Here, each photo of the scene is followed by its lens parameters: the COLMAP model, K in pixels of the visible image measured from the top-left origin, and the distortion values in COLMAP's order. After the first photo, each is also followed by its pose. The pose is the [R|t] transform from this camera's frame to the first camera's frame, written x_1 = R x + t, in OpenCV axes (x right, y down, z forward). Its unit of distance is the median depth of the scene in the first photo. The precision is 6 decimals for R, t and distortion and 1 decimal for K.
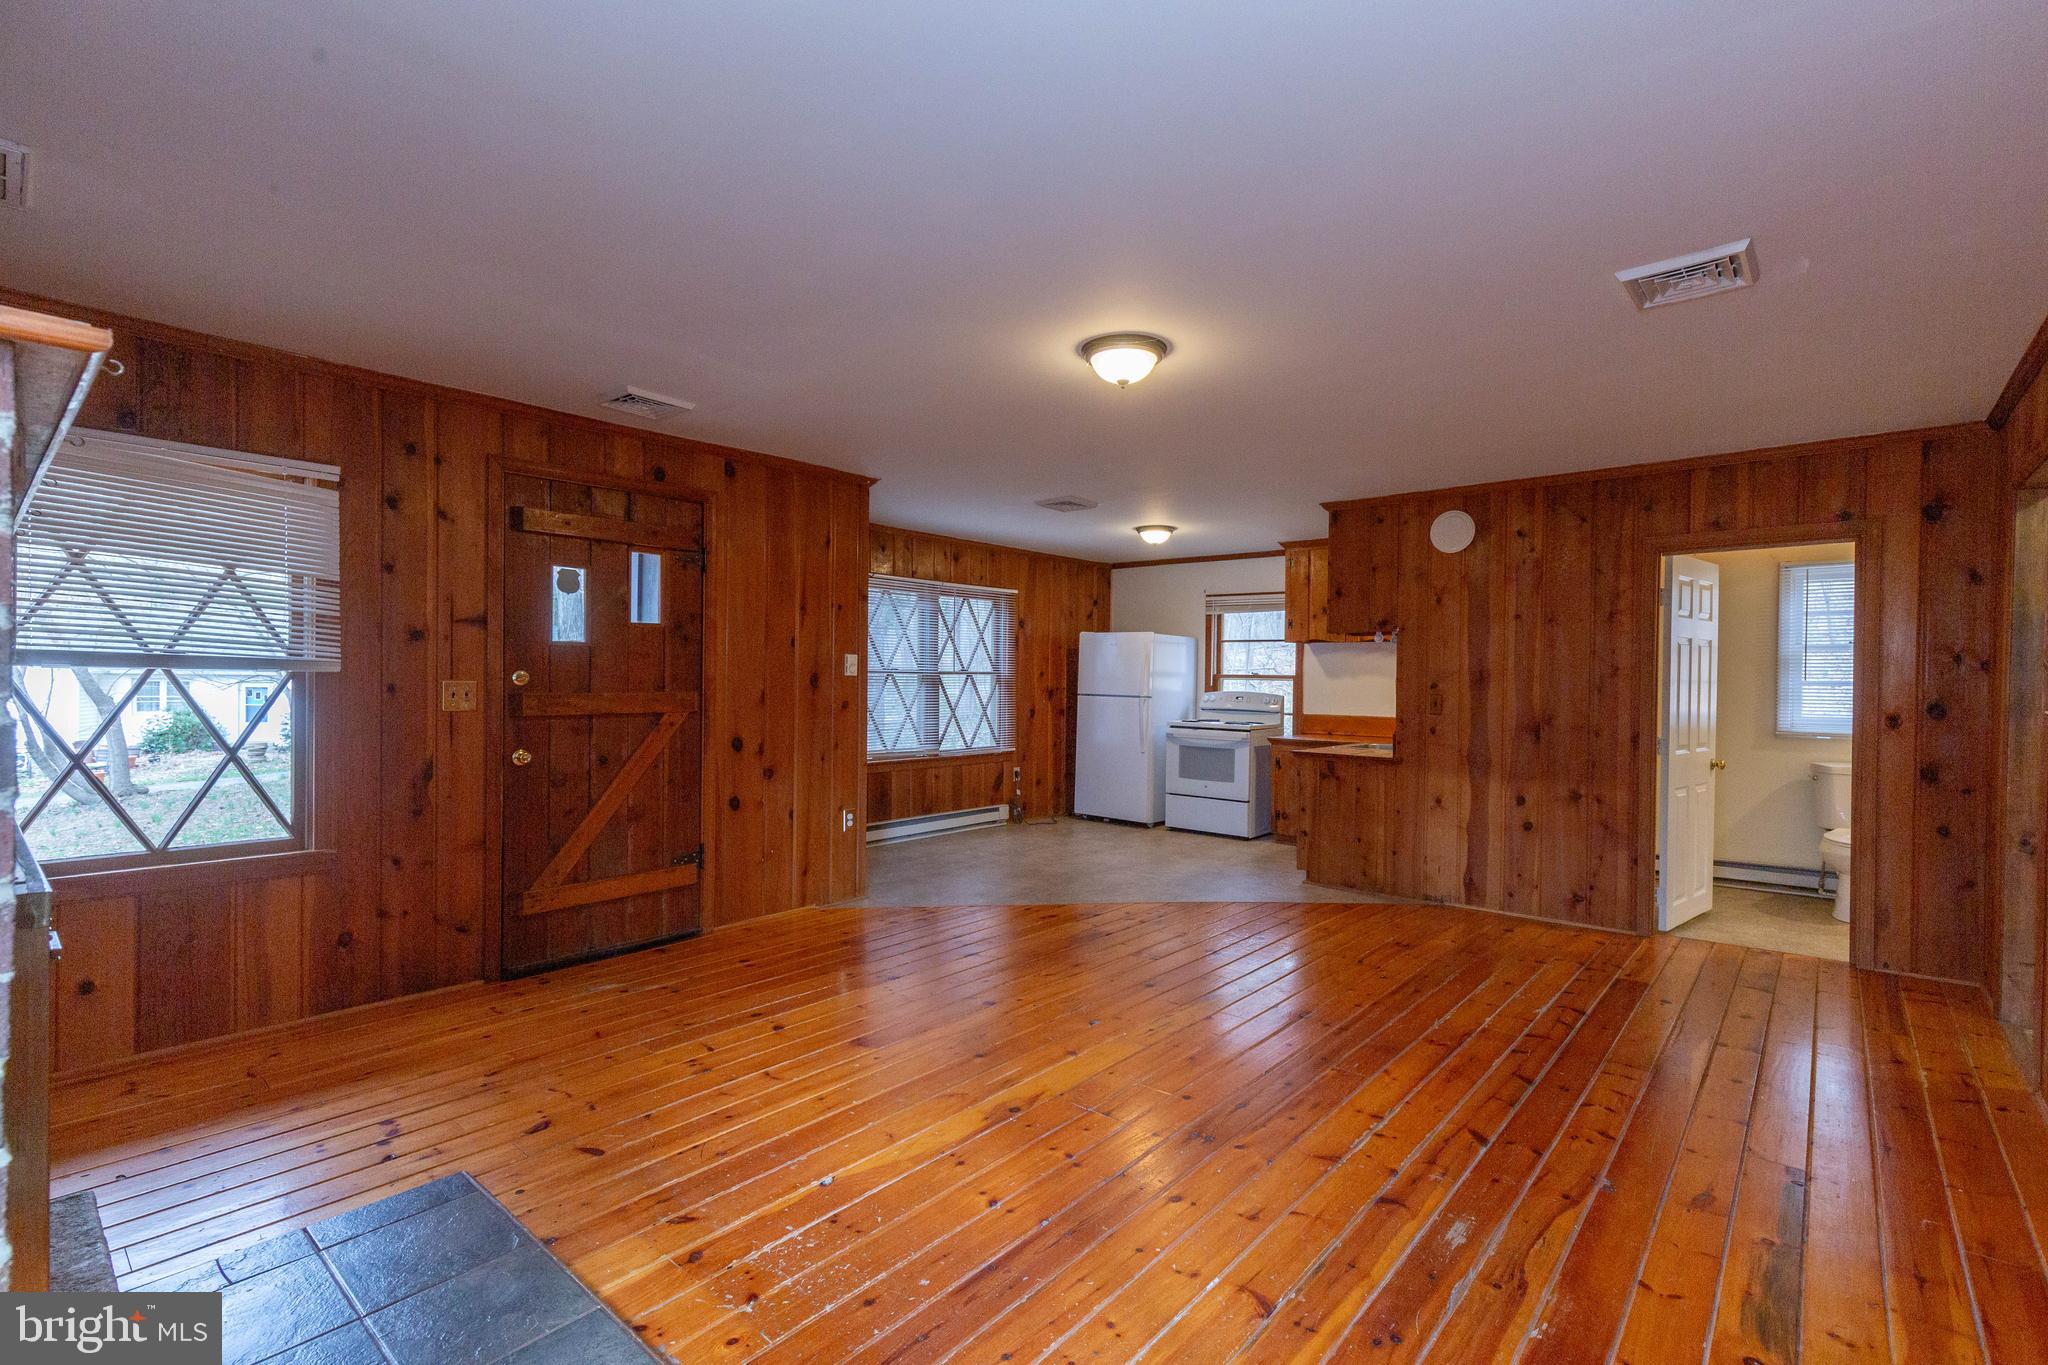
lens RADIAL K [[924.1, 0, 1029.1], [0, 924.1, 681.2], [0, 0, 1]] dist [0.014762, -0.000238]
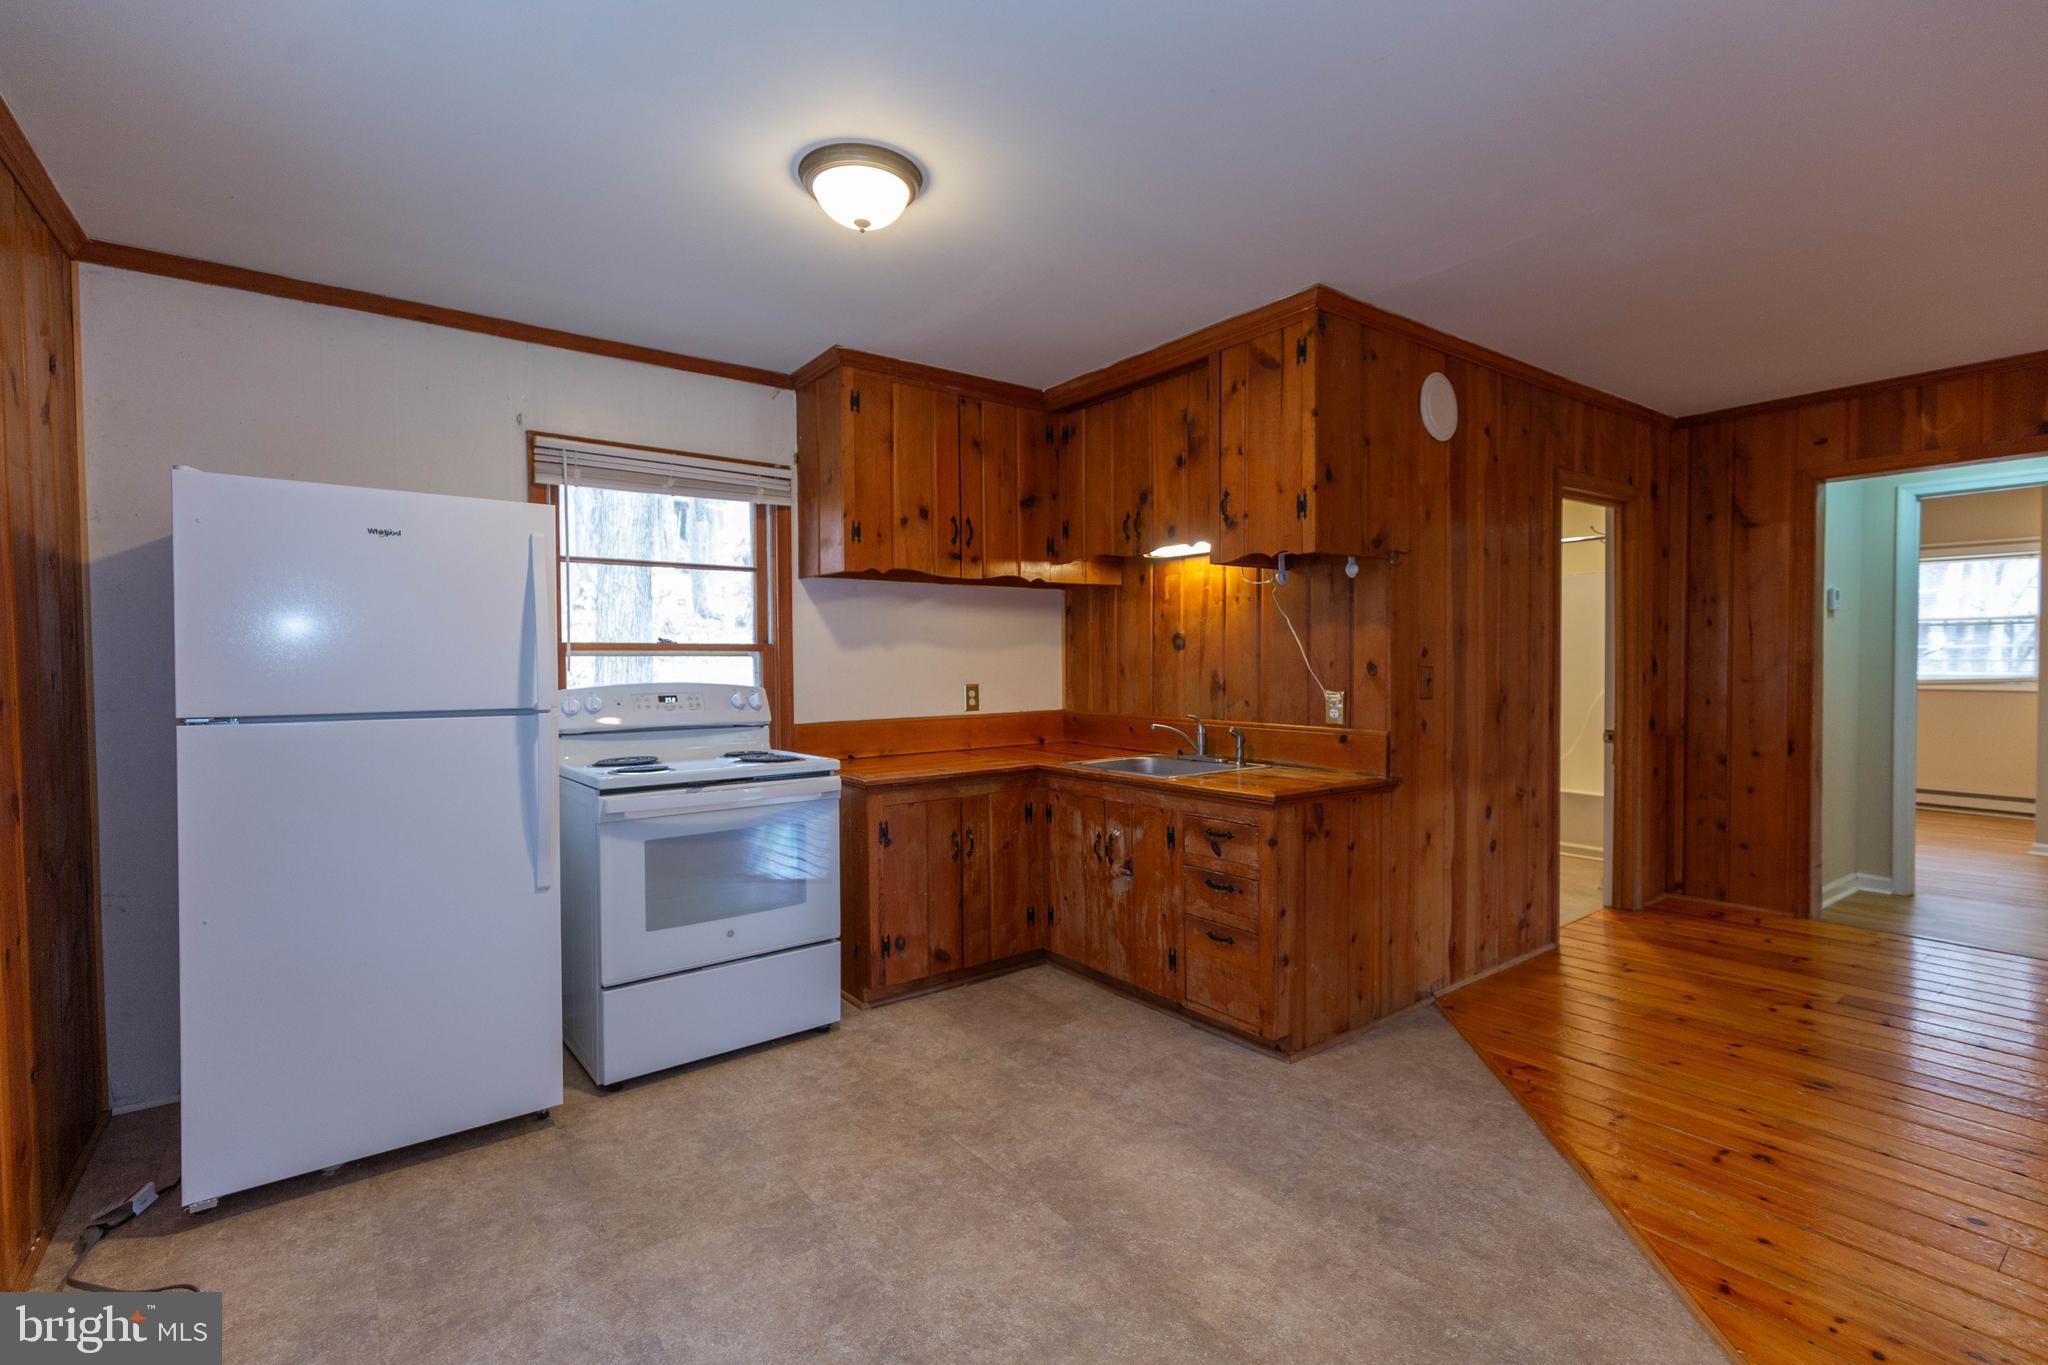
lens RADIAL K [[924.1, 0, 1039.4], [0, 924.1, 681.6], [0, 0, 1]] dist [0.014762, -0.000238]
pose [[0.209351, -0.039423, 0.977045, -0.153945], [0.018043, 0.999173, 0.036450, -0.001820], [-0.977674, 0.009998, 0.209889, 0.796118]]
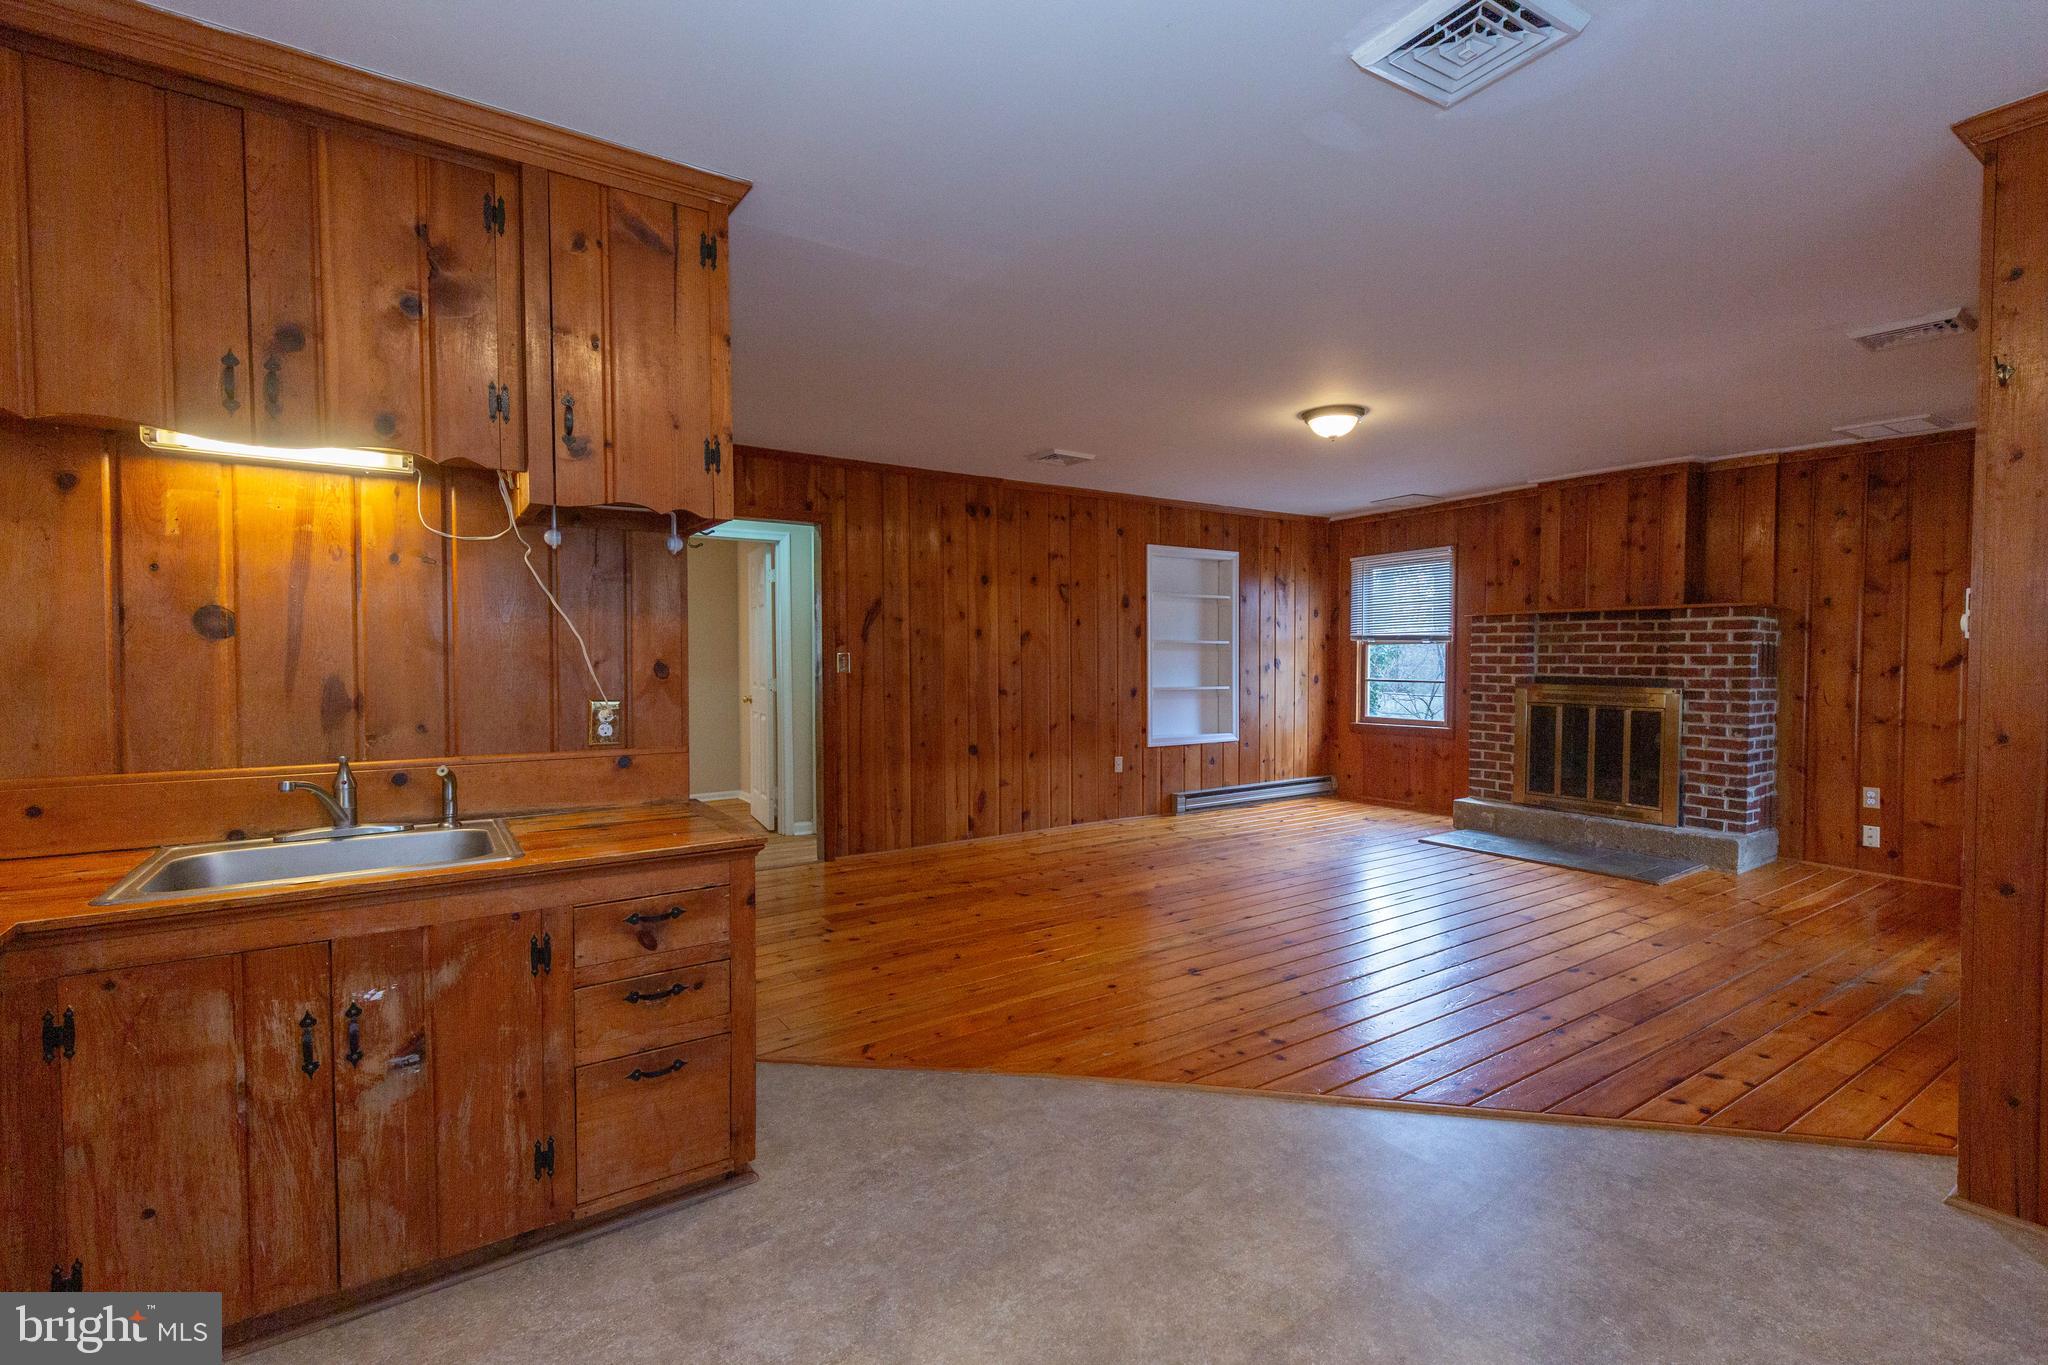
lens RADIAL K [[924.1, 0, 1036.2], [0, 924.1, 681.5], [0, 0, 1]] dist [0.014762, -0.000238]
pose [[-0.965431, -0.020521, 0.259850, 0.070307], [-0.011653, 0.999297, 0.035621, 0.000948], [-0.260398, 0.031362, -0.964992, 1.028738]]
